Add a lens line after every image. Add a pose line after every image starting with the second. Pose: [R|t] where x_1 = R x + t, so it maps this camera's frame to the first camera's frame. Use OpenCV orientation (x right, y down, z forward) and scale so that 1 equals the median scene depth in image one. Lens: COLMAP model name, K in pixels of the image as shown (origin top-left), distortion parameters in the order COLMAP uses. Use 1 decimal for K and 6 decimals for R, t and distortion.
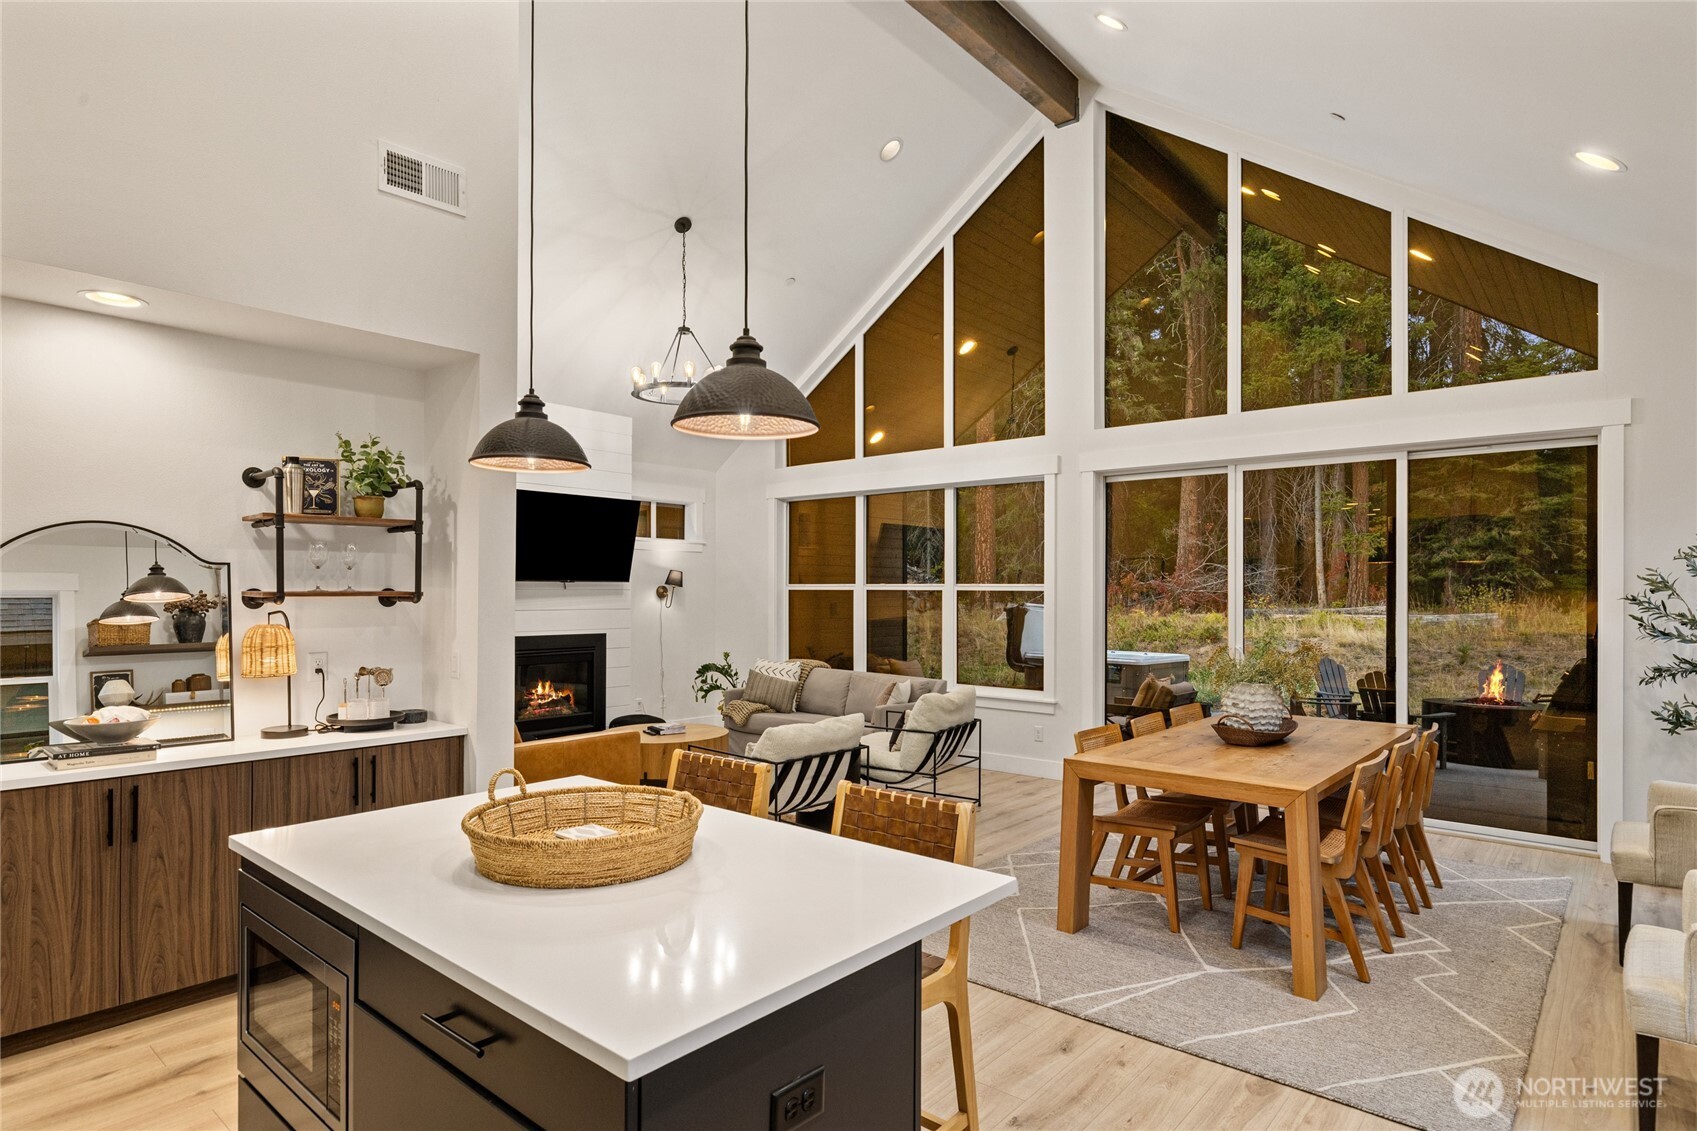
lens RADIAL K [[918.8, 0, 842.5], [0, 918.8, 589.4], [0, 0, 1]] dist [0.001658, -0.000461]
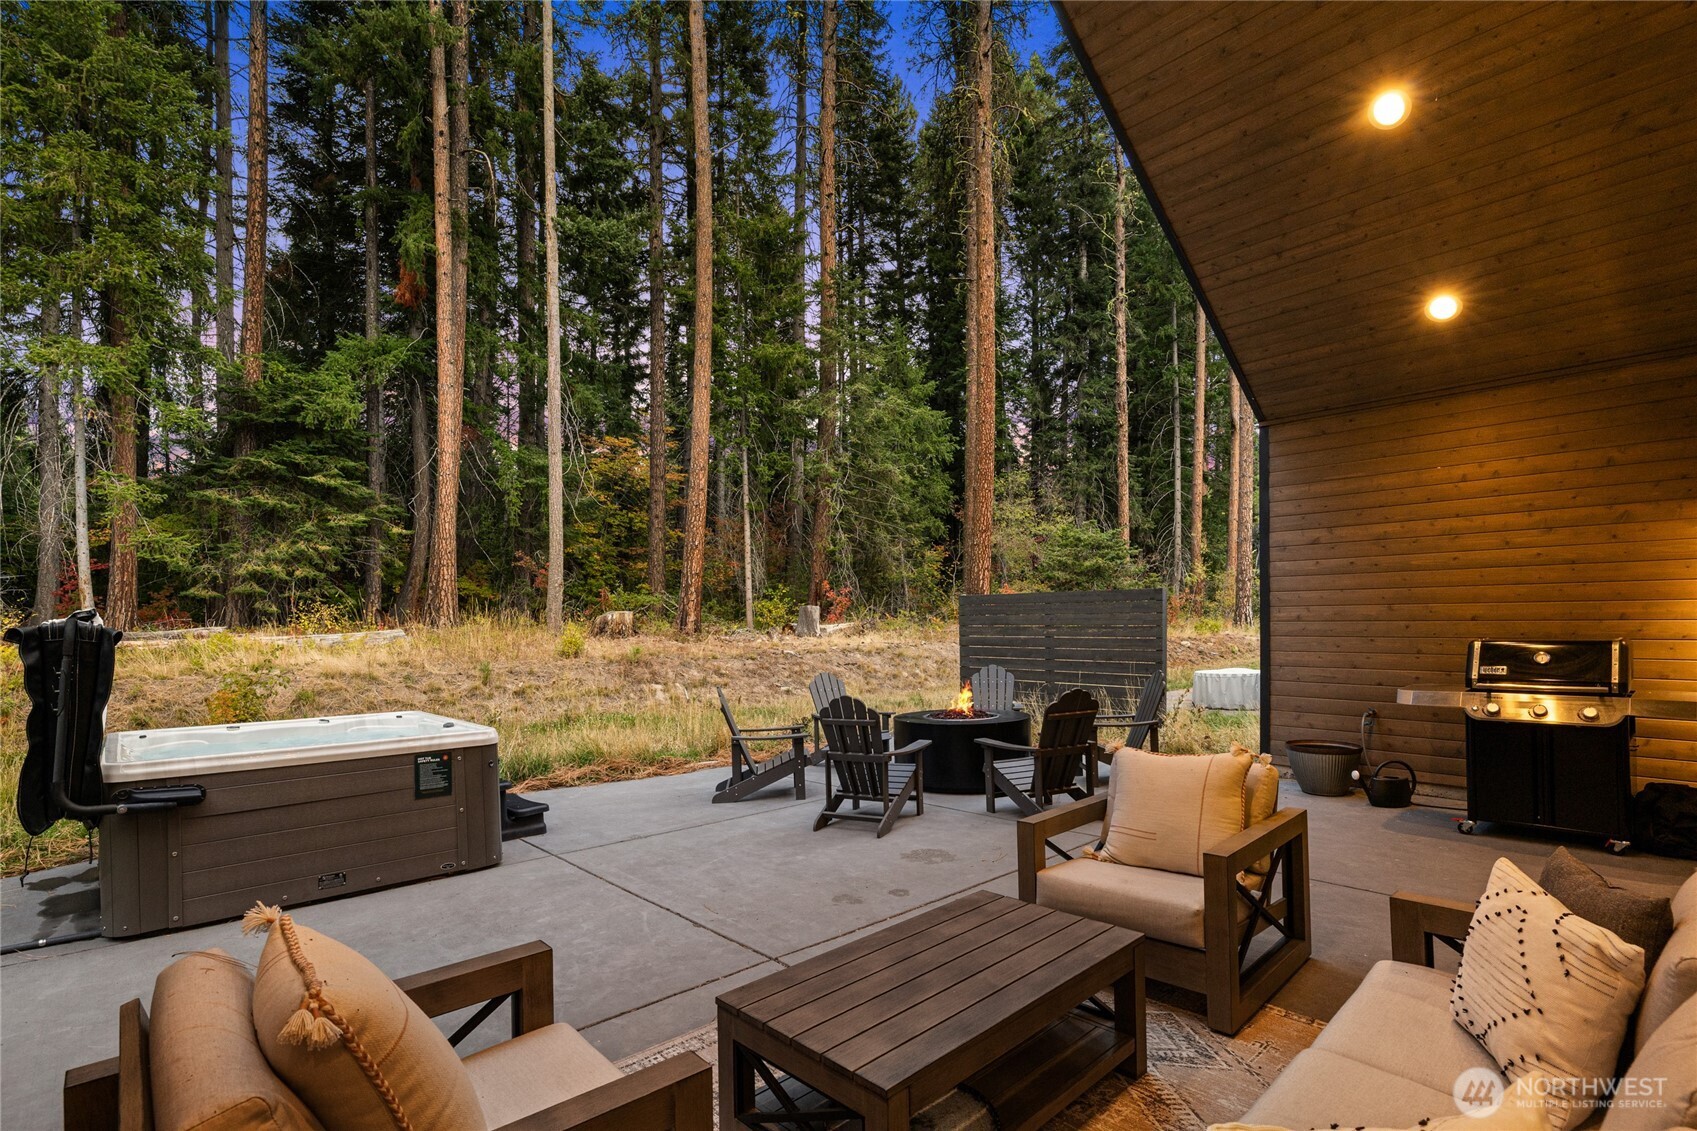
lens RADIAL K [[802.1, 0, 827.6], [0, 802.1, 618.3], [0, 0, 1]] dist [-0.000382, 0.000078]
pose [[0.137569, -0.010625, 0.990435, -0.059581], [0.009841, 0.999908, 0.009360, 0.027026], [-0.990443, 0.008459, 0.137660, 1.128233]]
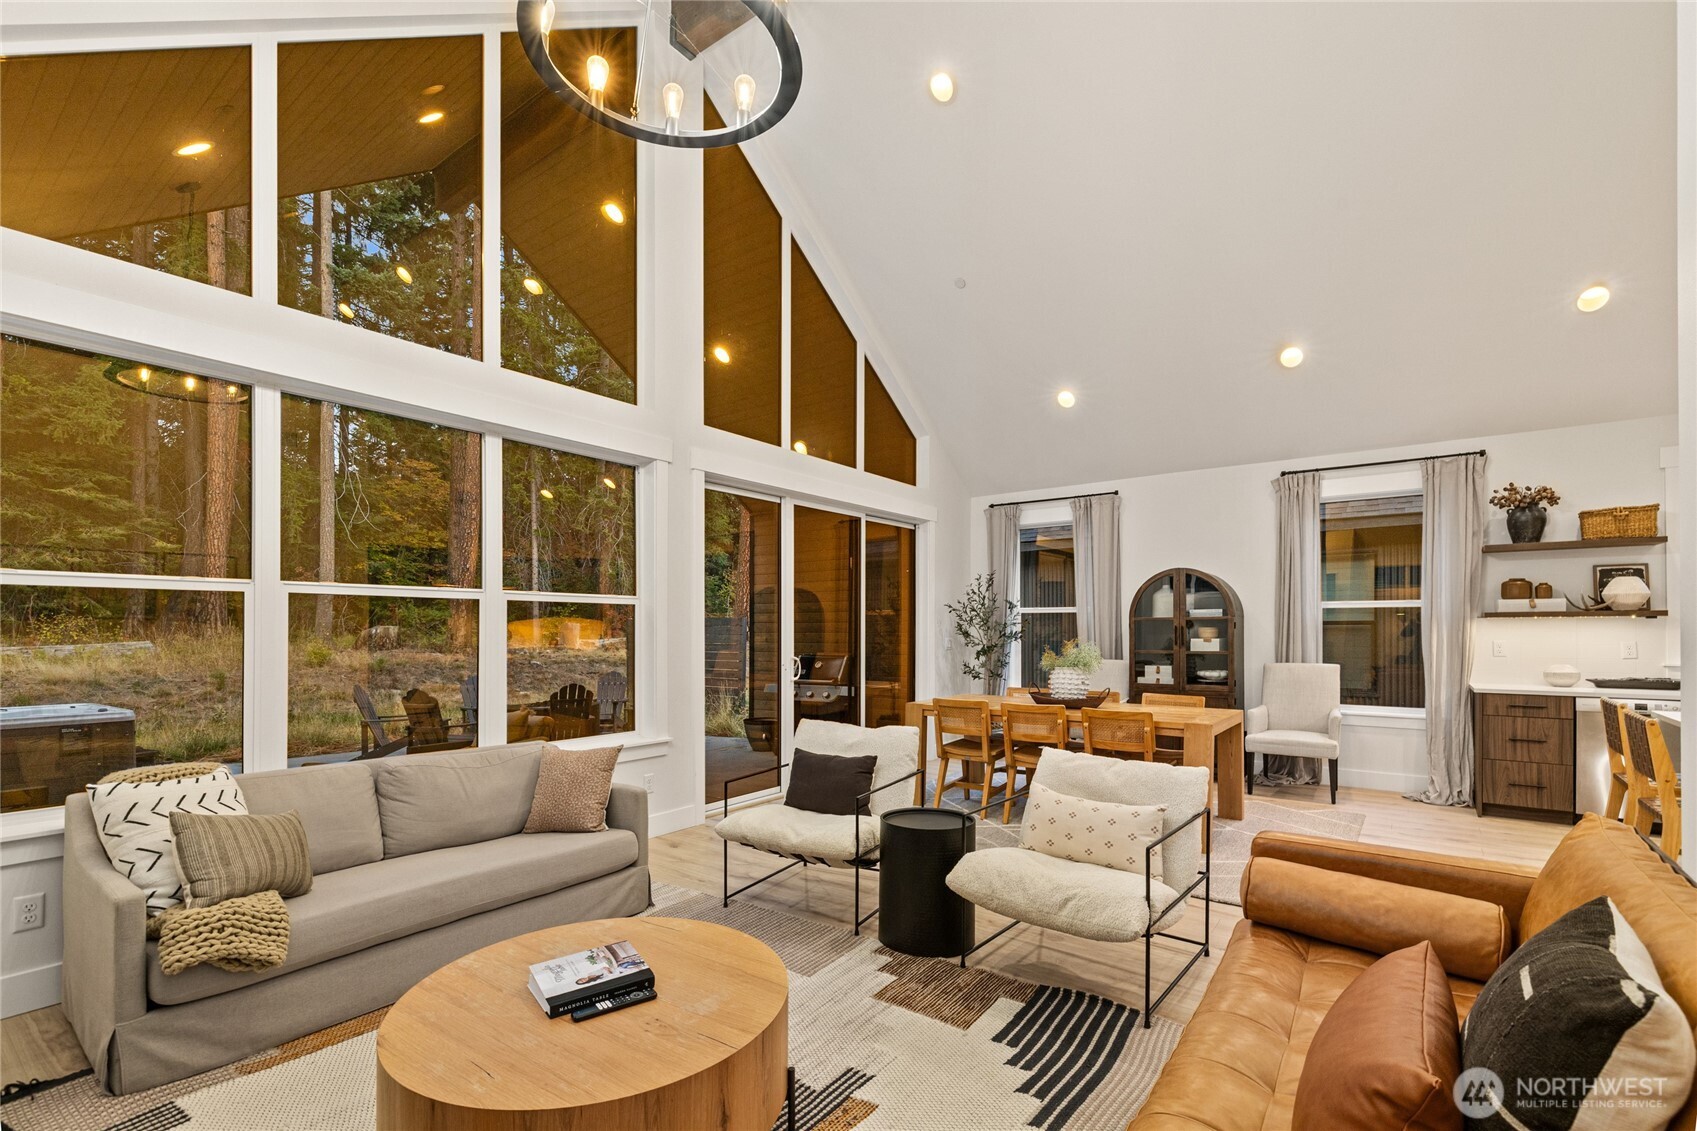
lens RADIAL K [[762.4, 0, 851.0], [0, 762.4, 624.8], [0, 0, 1]] dist [0.002198, 0.000228]
pose [[-0.072030, 0.000227, 0.997402, -0.389422], [-0.001492, 0.999999, -0.000335, 0.017358], [-0.997401, -0.001512, -0.072029, 0.741270]]
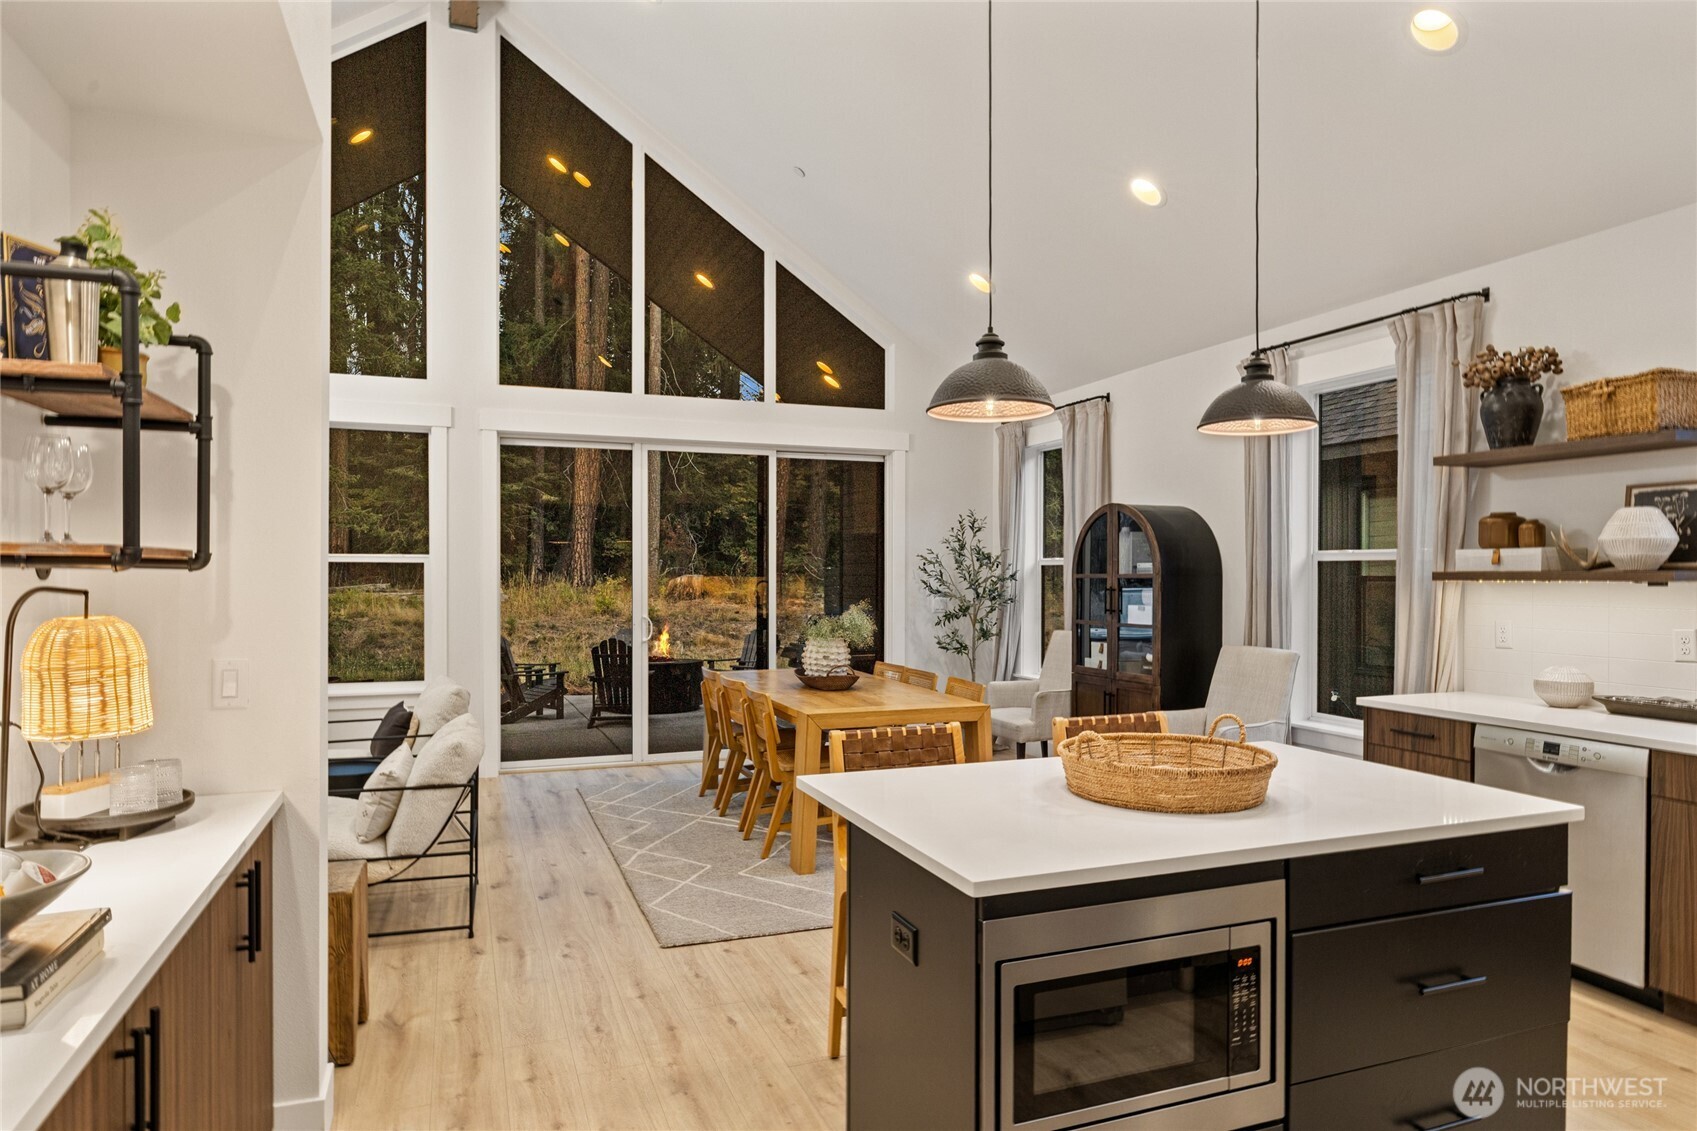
lens RADIAL K [[1012.4, 0, 848.5], [0, 1012.4, 580.4], [0, 0, 1]] dist [-0.001299, 0.000644]
pose [[0.470752, -0.007926, 0.882230, -0.361775], [-0.002792, 0.999941, 0.010474, 0.006122], [-0.882261, -0.007394, 0.470702, 0.182610]]
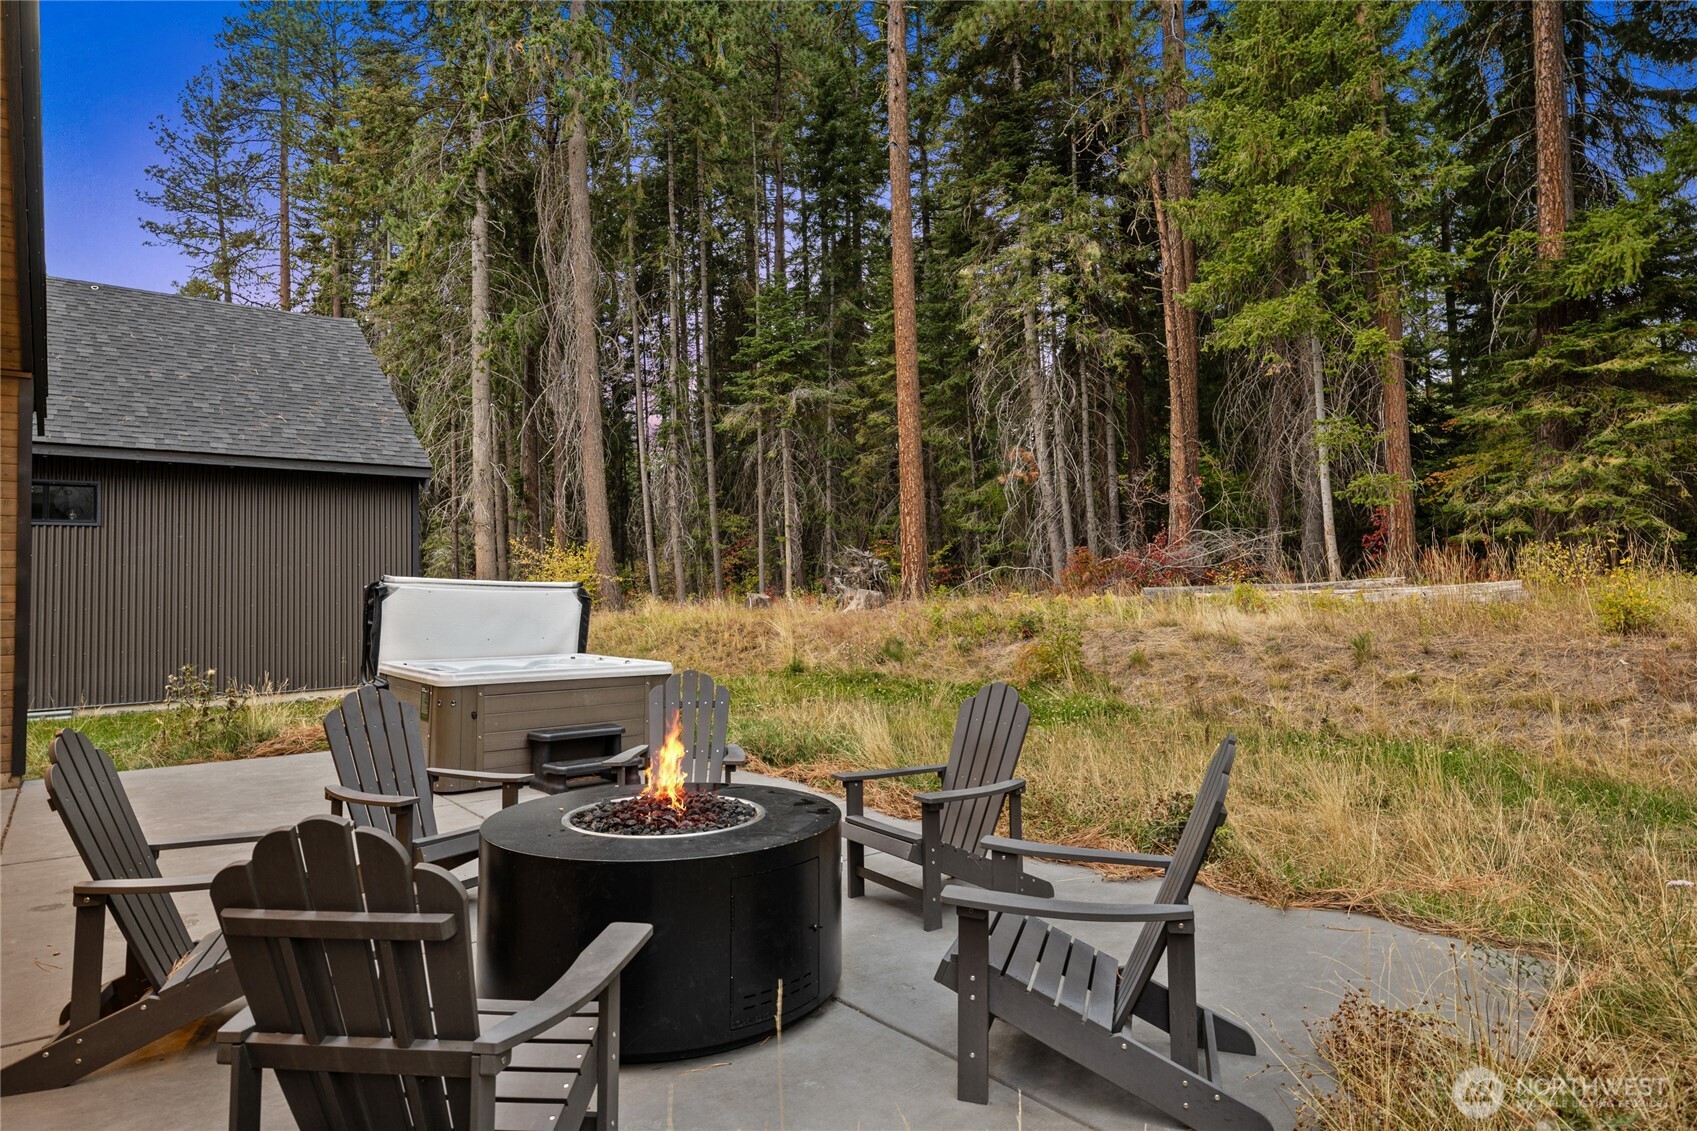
lens RADIAL K [[935.6, 0, 849.7], [0, 935.6, 546.7], [0, 0, 1]] dist [-0.001216, -0.000334]
pose [[0.984253, -0.036179, -0.173024, 0.919117], [0.028243, 0.998443, -0.048108, 0.050411], [0.174495, 0.042464, 0.983742, 0.745701]]
